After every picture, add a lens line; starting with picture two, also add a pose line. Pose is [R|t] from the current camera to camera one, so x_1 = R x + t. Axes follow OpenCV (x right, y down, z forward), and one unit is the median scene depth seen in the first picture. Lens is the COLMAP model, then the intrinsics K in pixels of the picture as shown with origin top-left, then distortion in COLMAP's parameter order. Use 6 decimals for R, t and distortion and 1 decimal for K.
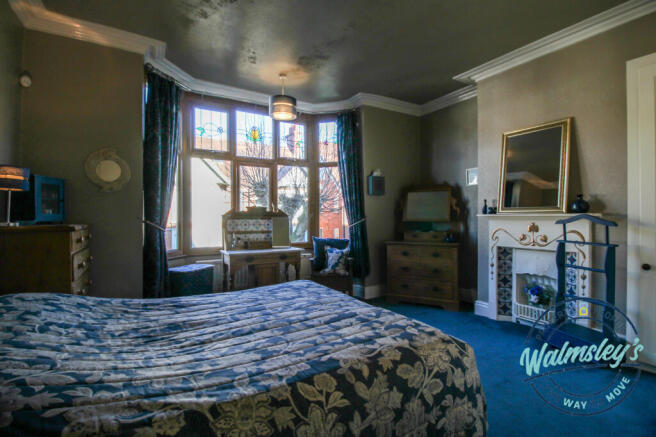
lens RADIAL K [[315.3, 0, 332.2], [0, 315.3, 212.9], [0, 0, 1]] dist [-0.014083, -0.000411]
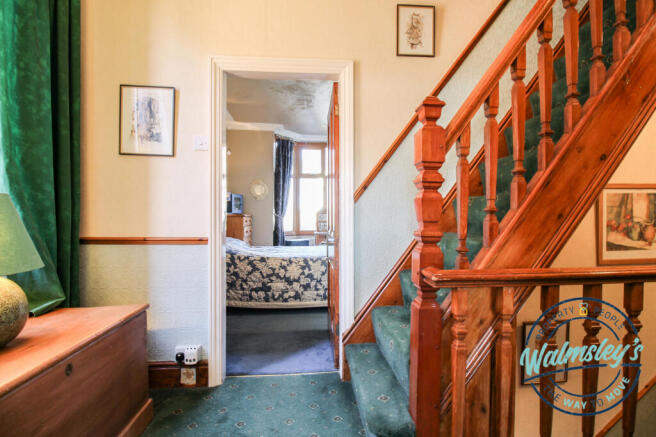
lens RADIAL K [[315.3, 0, 326.0], [0, 315.3, 217.0], [0, 0, 1]] dist [-0.014083, -0.000411]
pose [[0.891262, 0.004117, -0.453471, 0.626289], [0.001001, 0.999938, 0.011045, 0.022393], [0.453488, -0.010298, 0.891203, -0.663950]]
